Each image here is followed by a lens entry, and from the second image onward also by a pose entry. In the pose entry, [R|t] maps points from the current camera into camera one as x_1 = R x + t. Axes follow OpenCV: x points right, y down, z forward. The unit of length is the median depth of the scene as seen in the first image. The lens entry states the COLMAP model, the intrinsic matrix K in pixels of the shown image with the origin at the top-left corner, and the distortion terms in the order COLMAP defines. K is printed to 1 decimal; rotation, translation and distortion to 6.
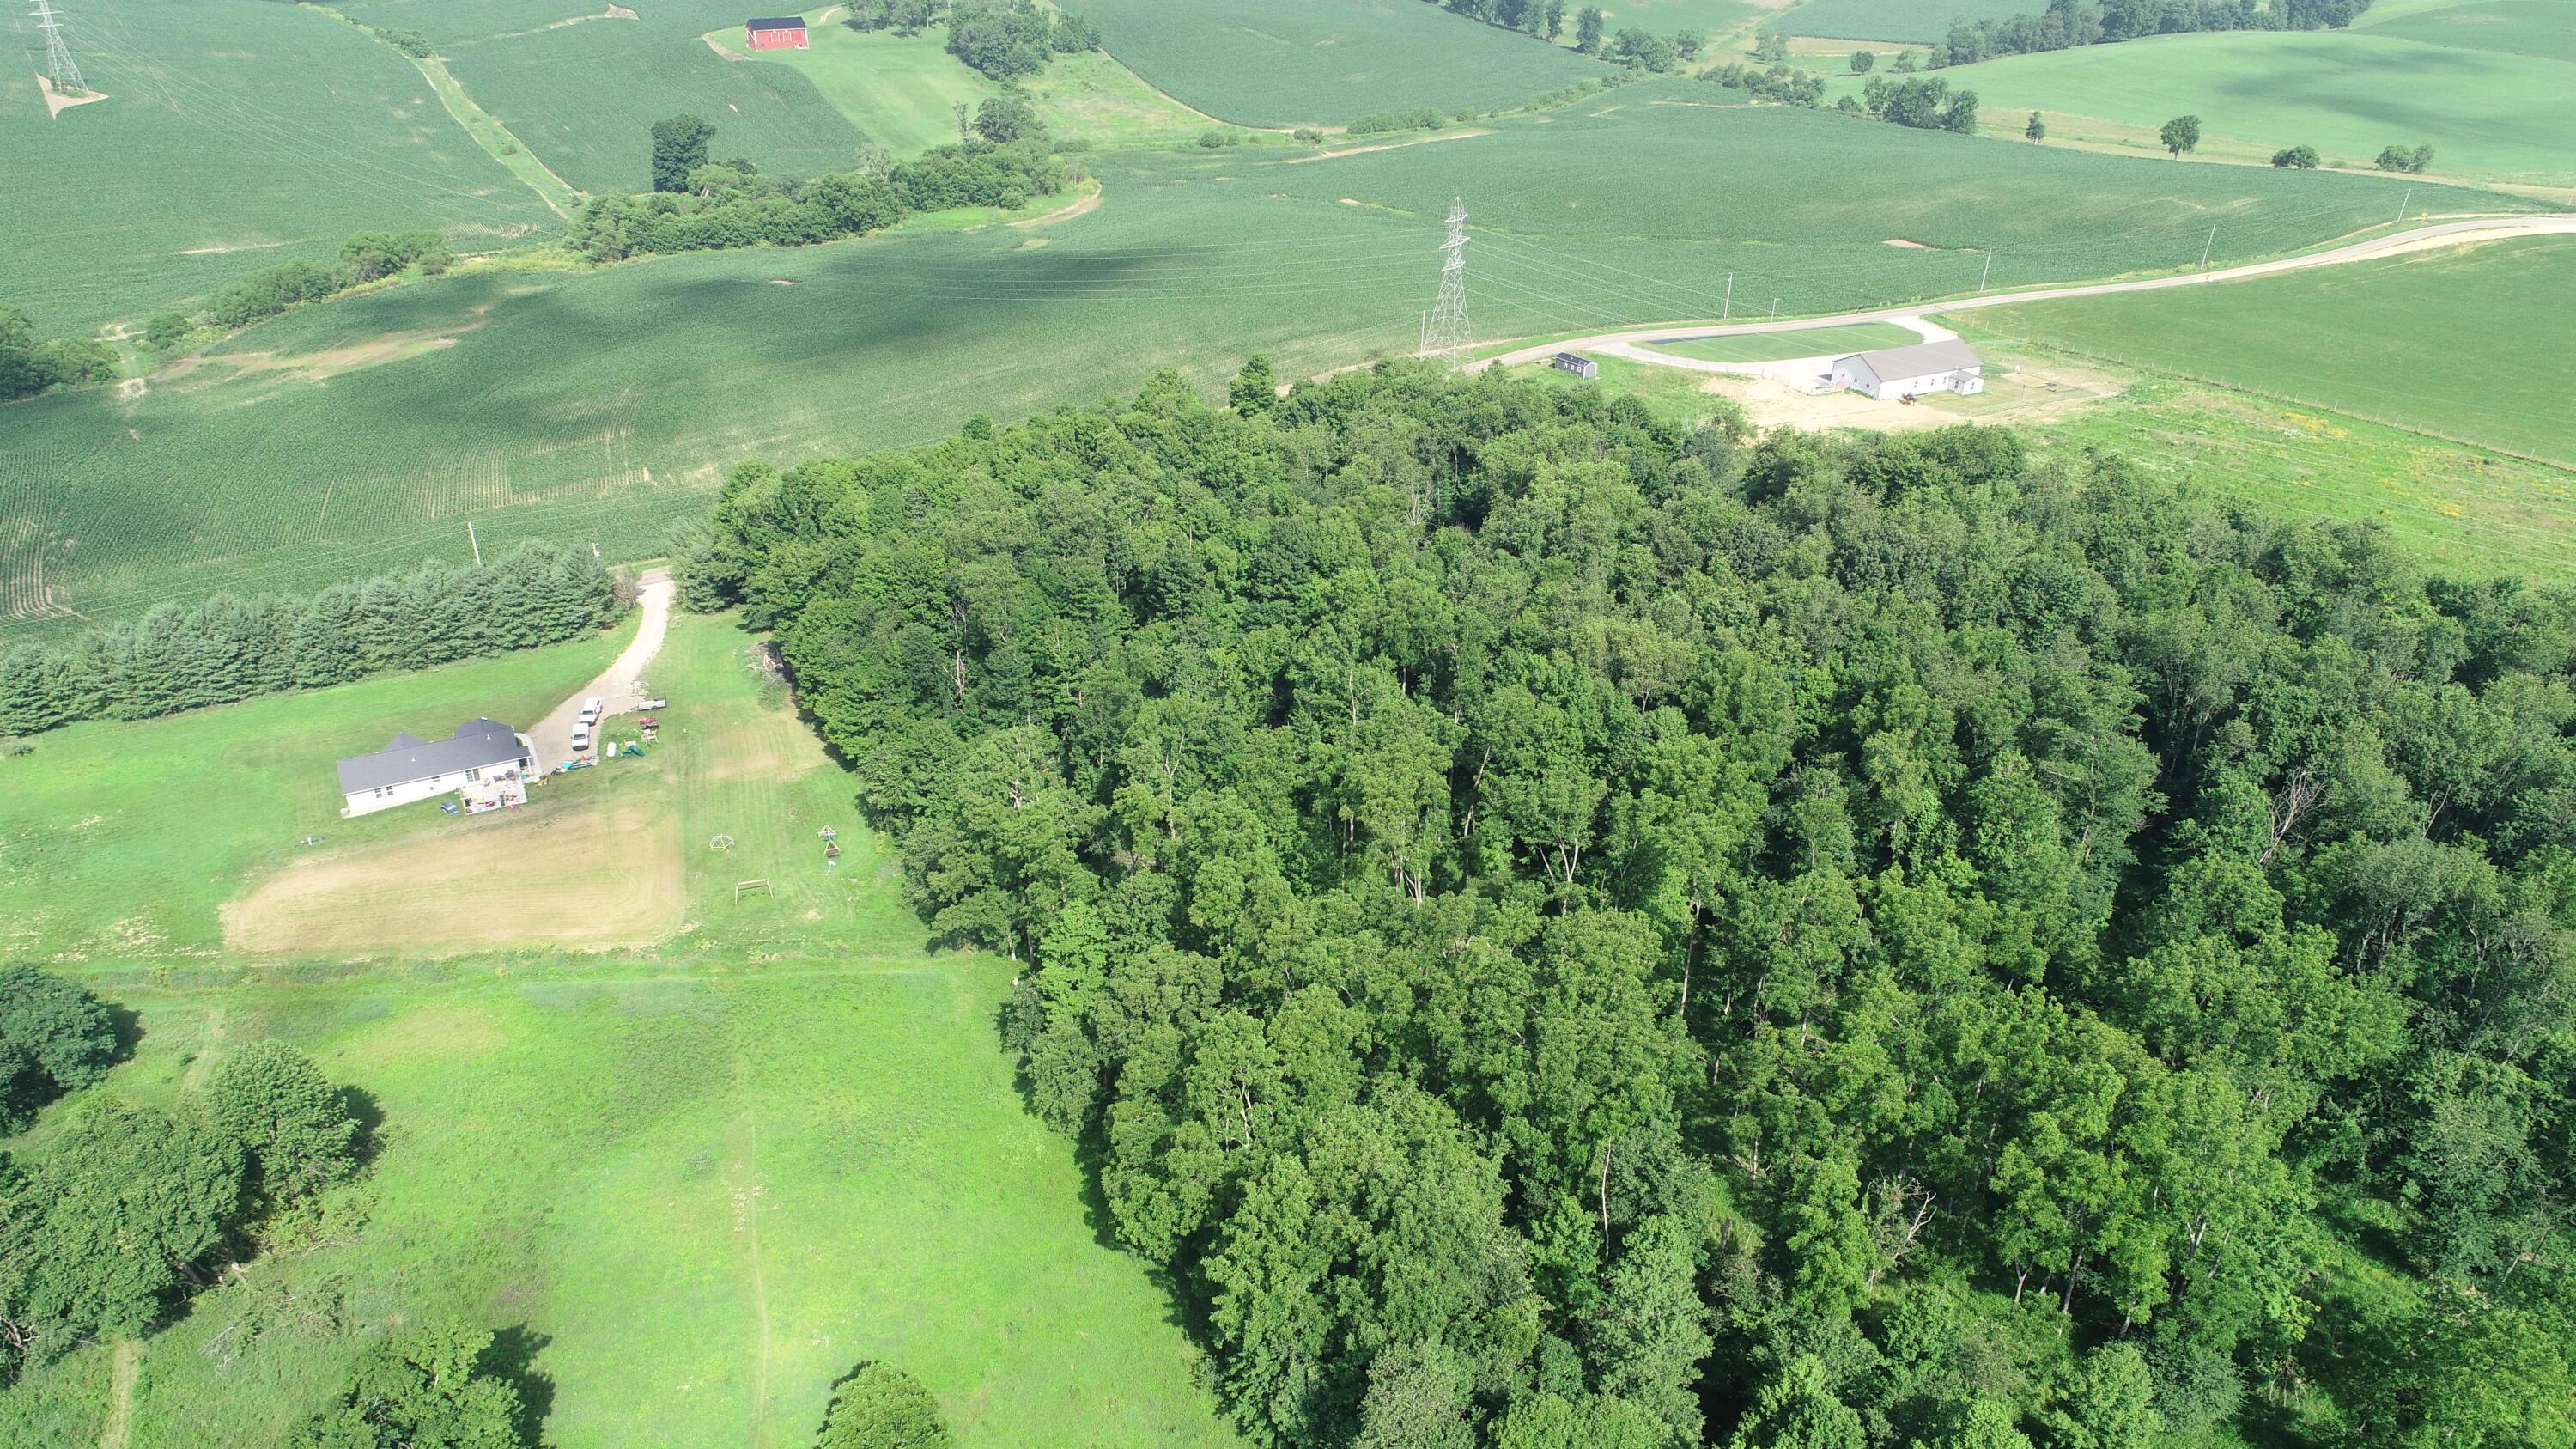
lens RADIAL K [[1723.5, 0, 1279.0], [0, 1723.5, 724.8], [0, 0, 1]] dist [-0.002751, -0.001844]
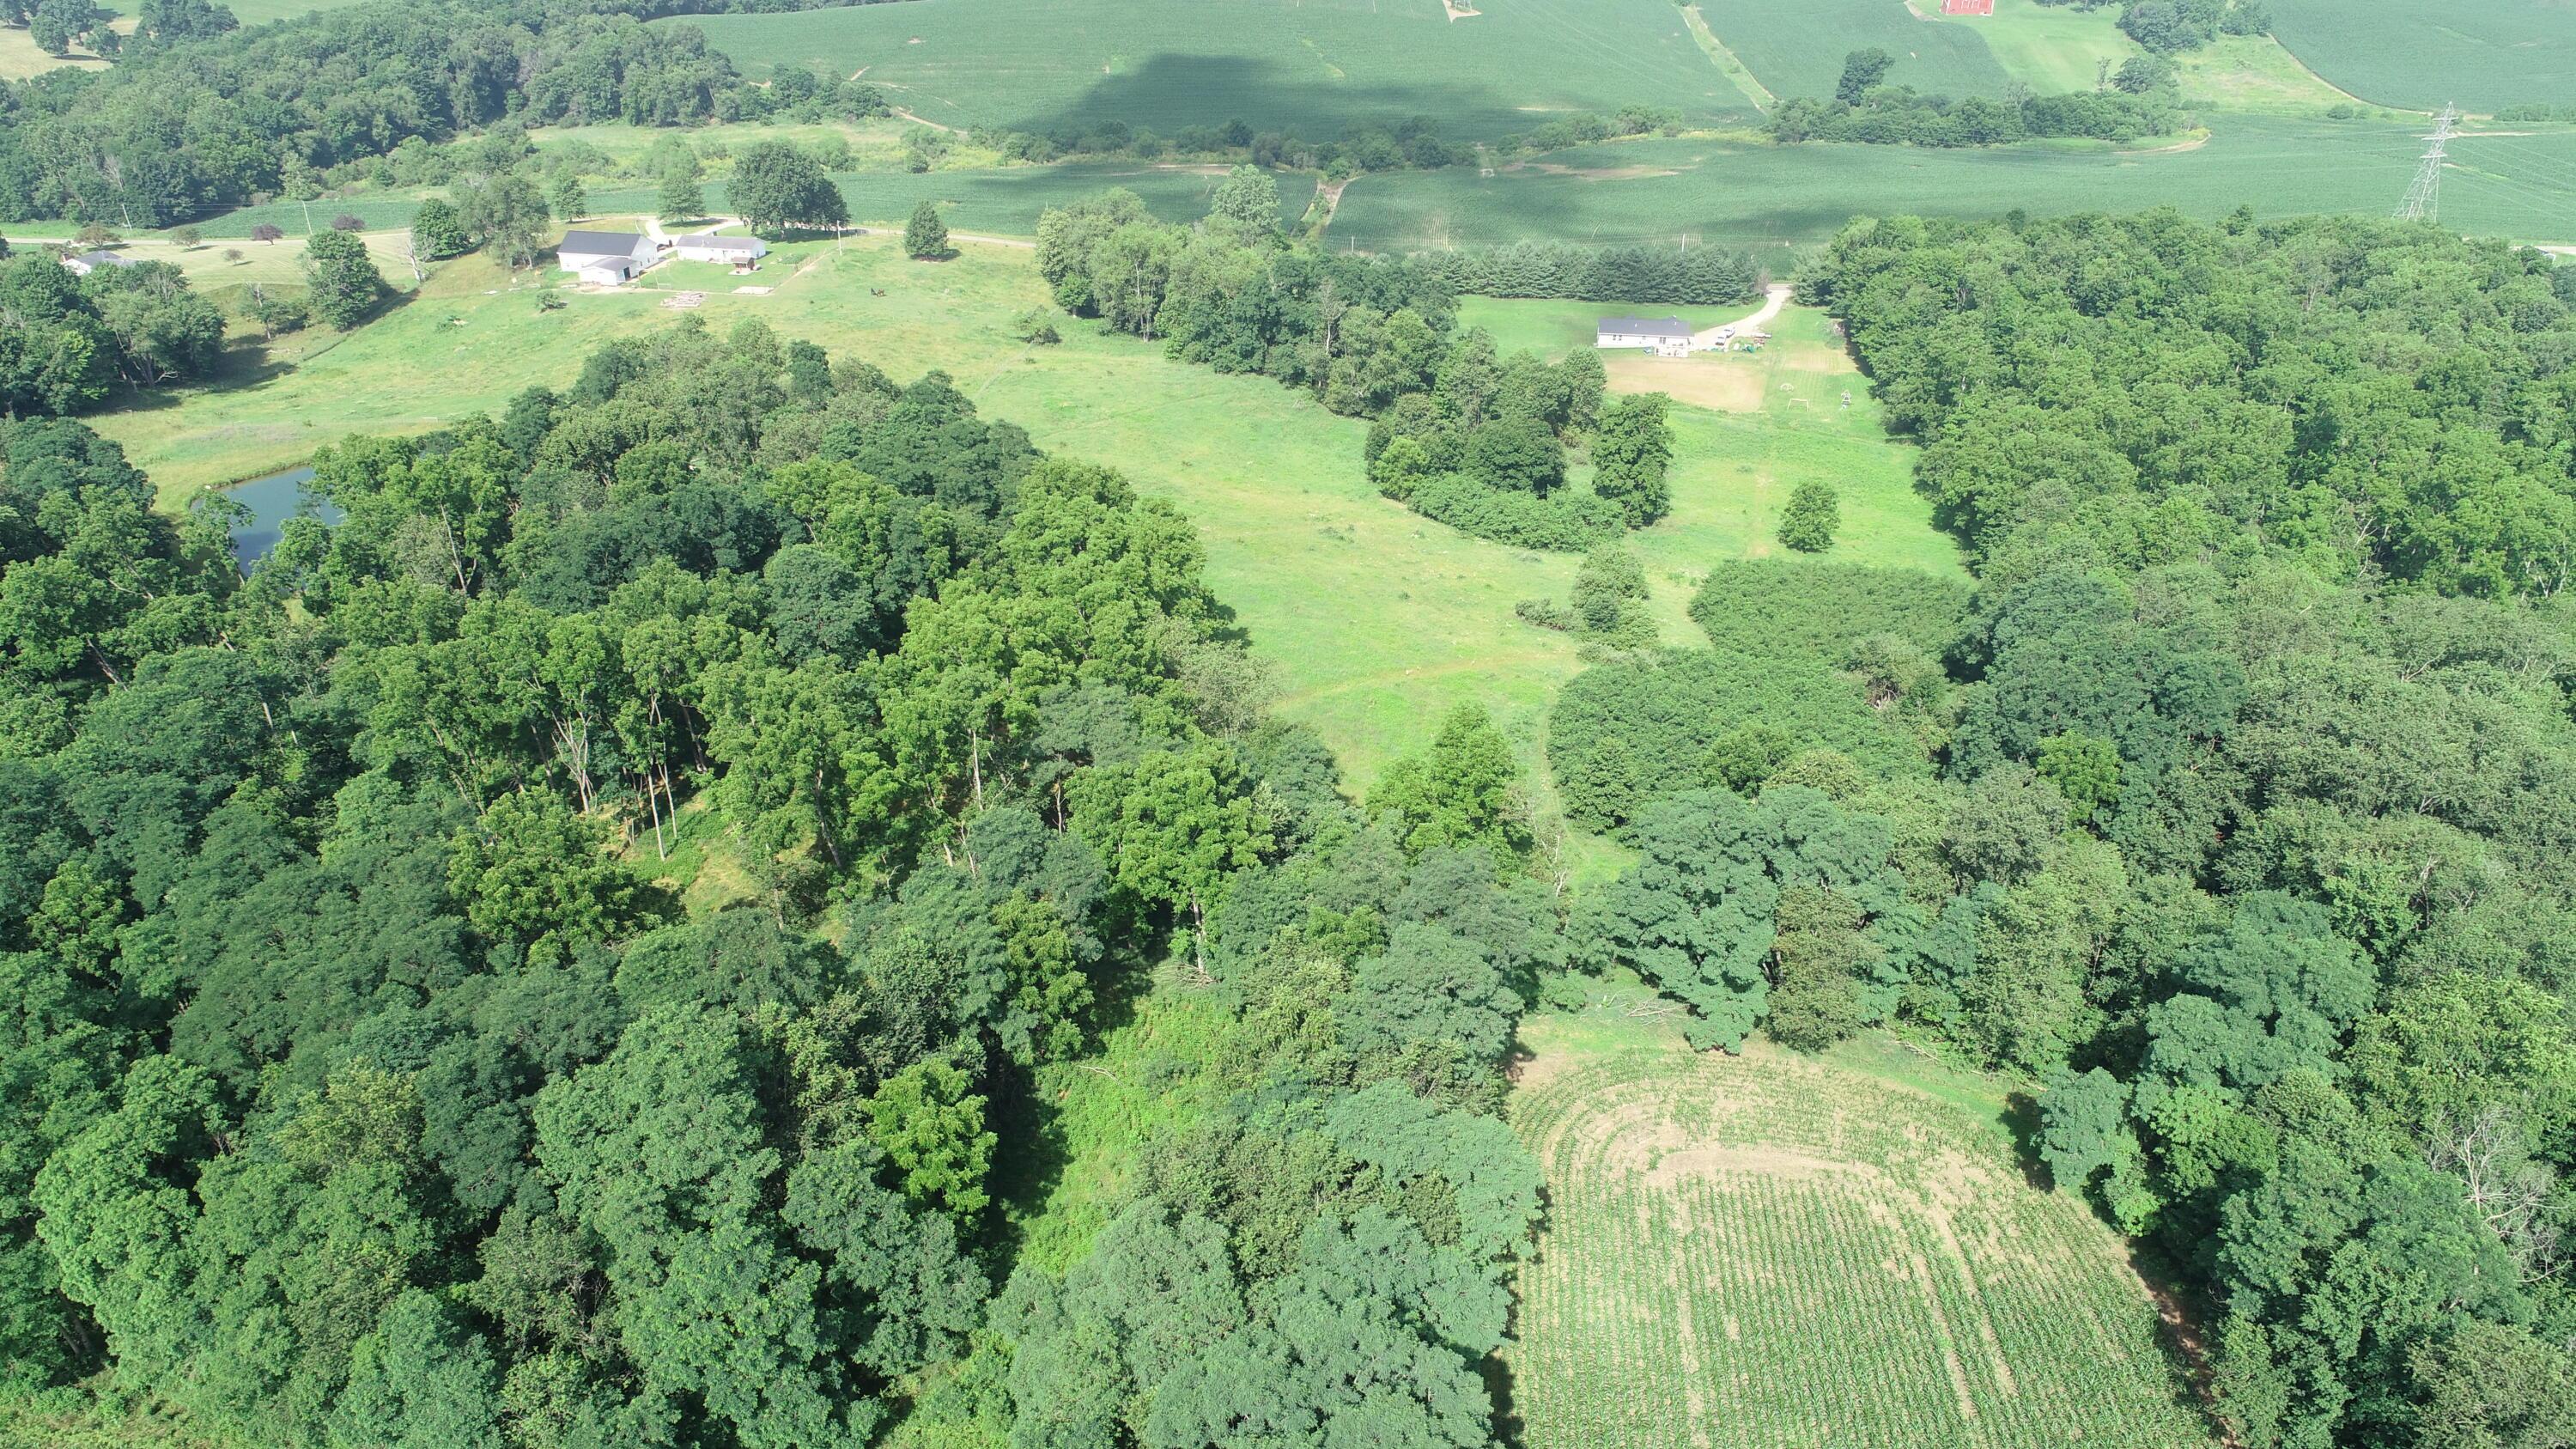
lens RADIAL K [[1723.5, 0, 1283.2], [0, 1723.5, 722.9], [0, 0, 1]] dist [-0.002751, -0.001844]
pose [[0.810051, 0.267891, -0.521586, 0.097470], [-0.270419, 0.959966, 0.073071, 0.145431], [0.520280, 0.081855, 0.850064, -0.266667]]
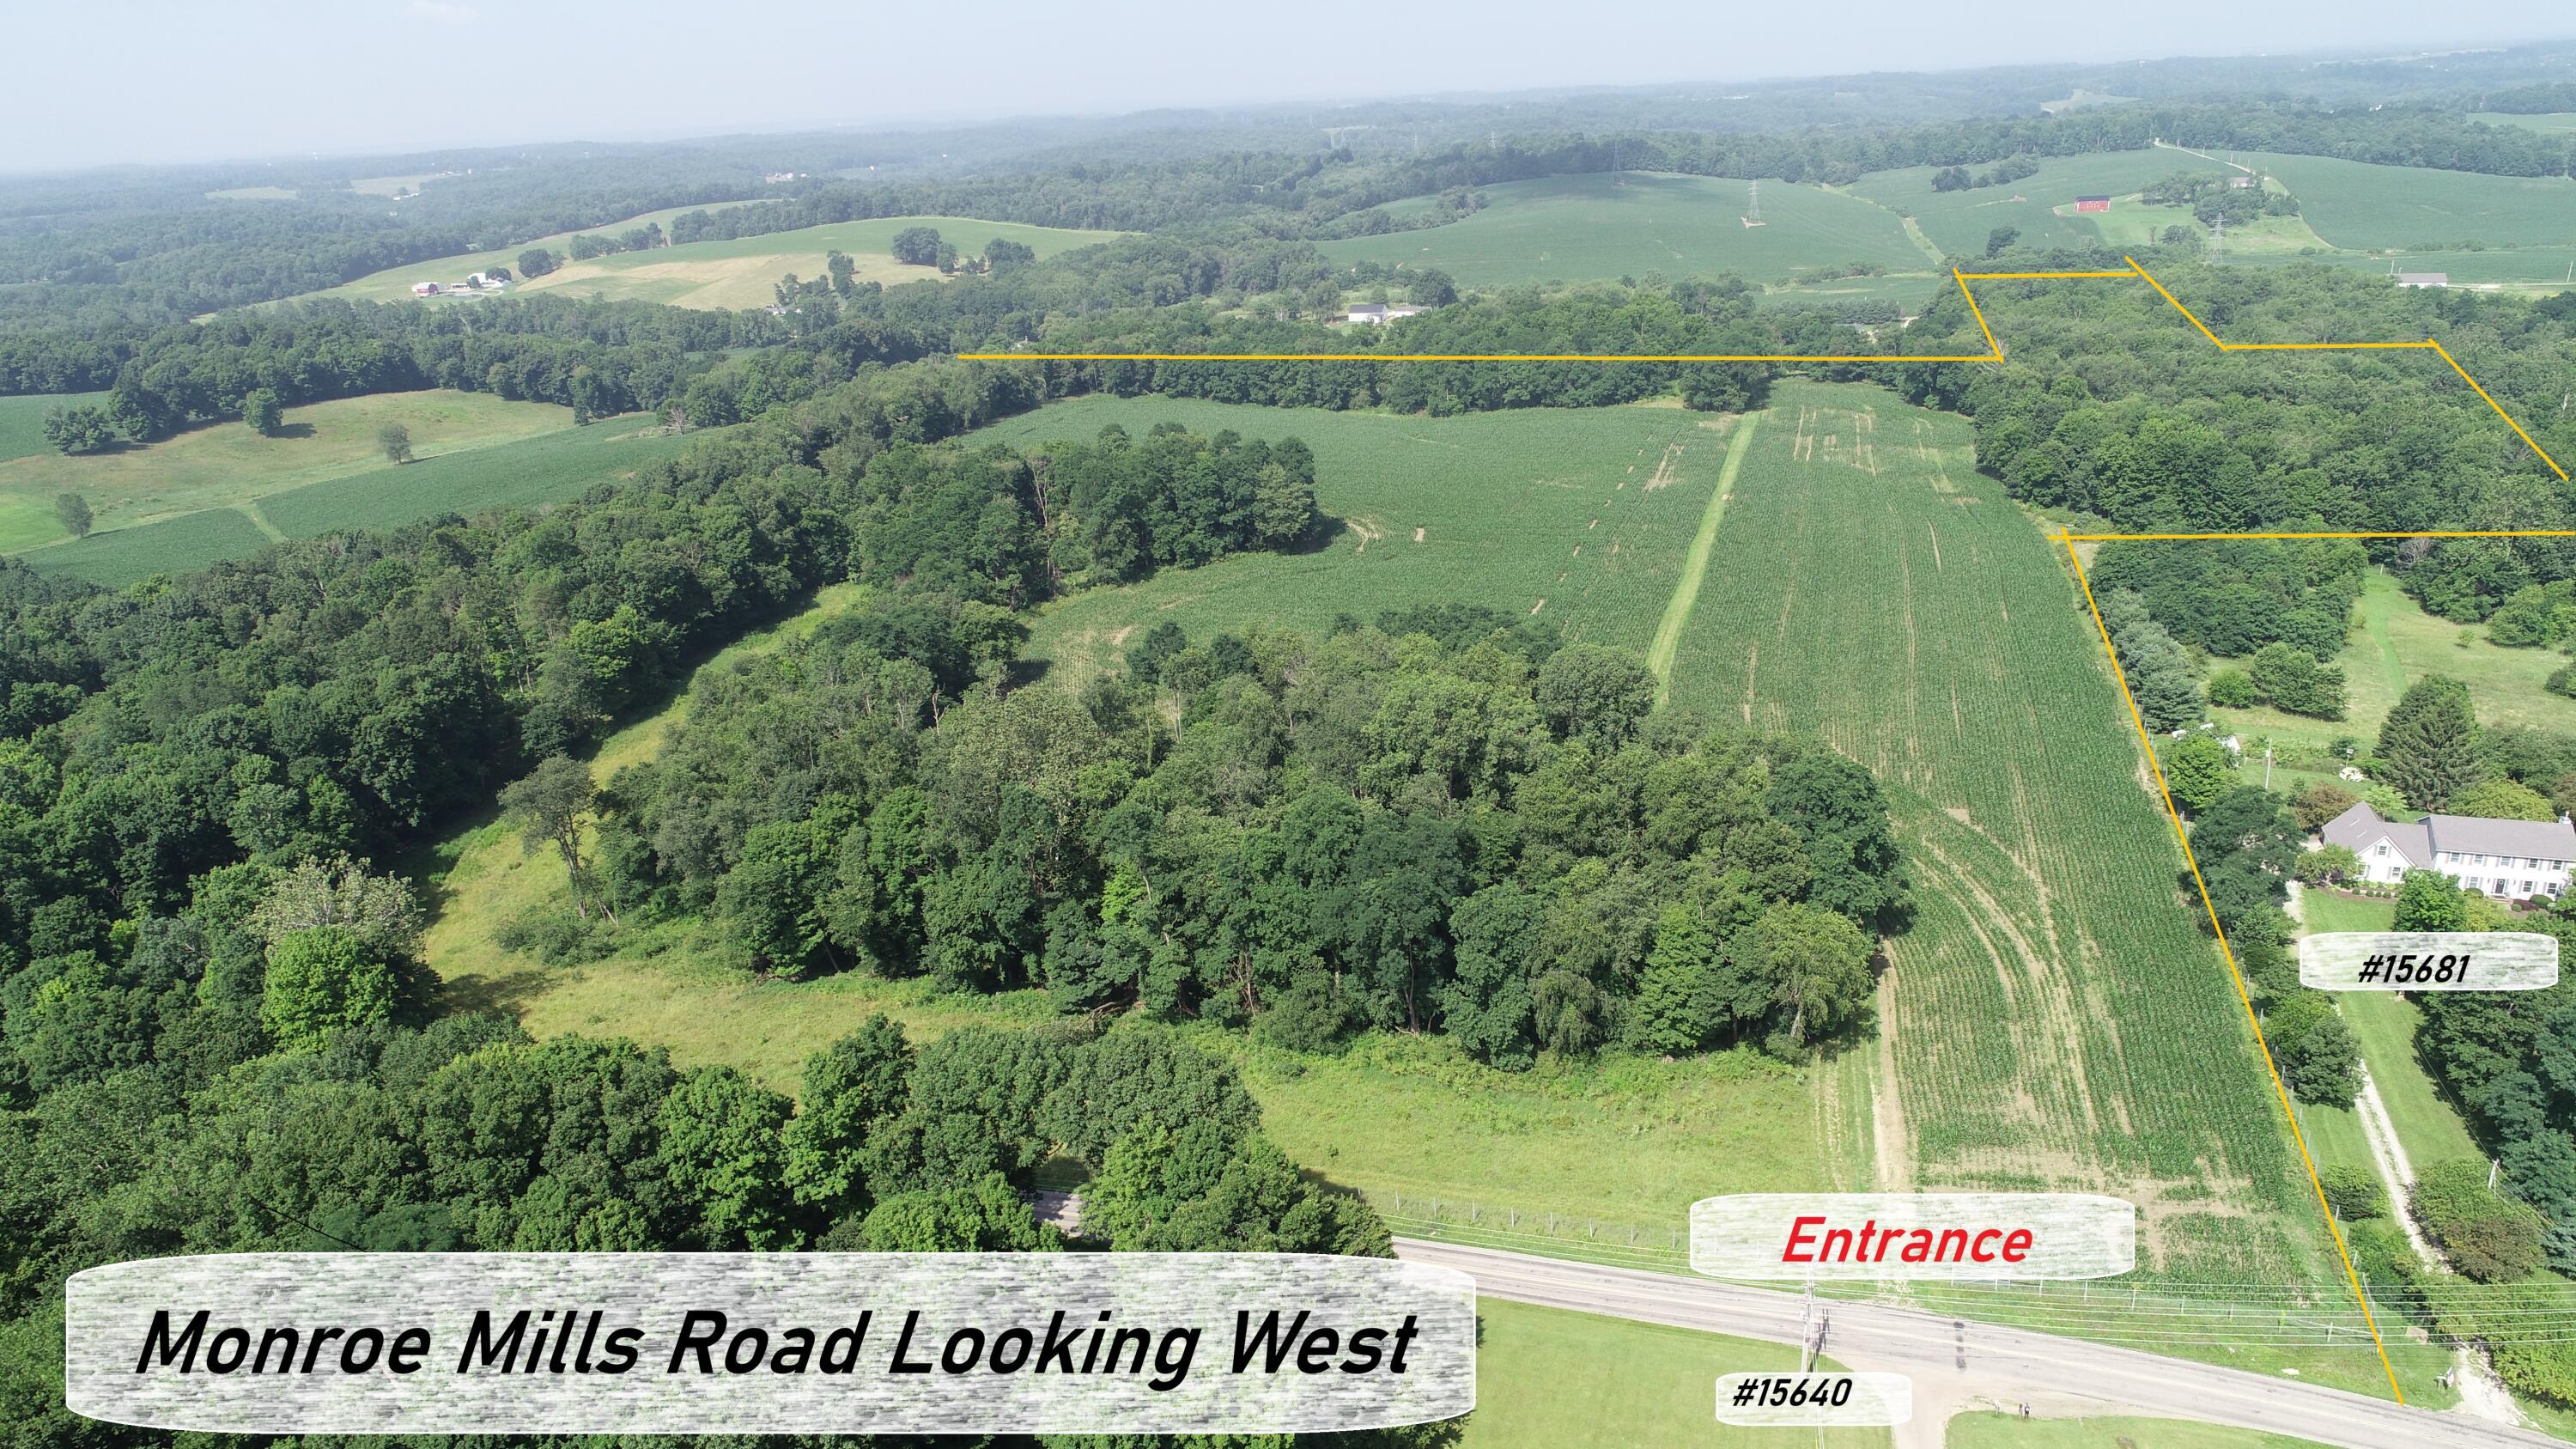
lens RADIAL K [[1723.5, 0, 1291.1], [0, 1723.5, 727.1], [0, 0, 1]] dist [-0.002751, -0.001844]
pose [[0.709677, 0.193856, -0.677332, 0.556797], [-0.281714, 0.959277, -0.020617, 0.504768], [0.645752, 0.205445, 0.735389, -0.963032]]
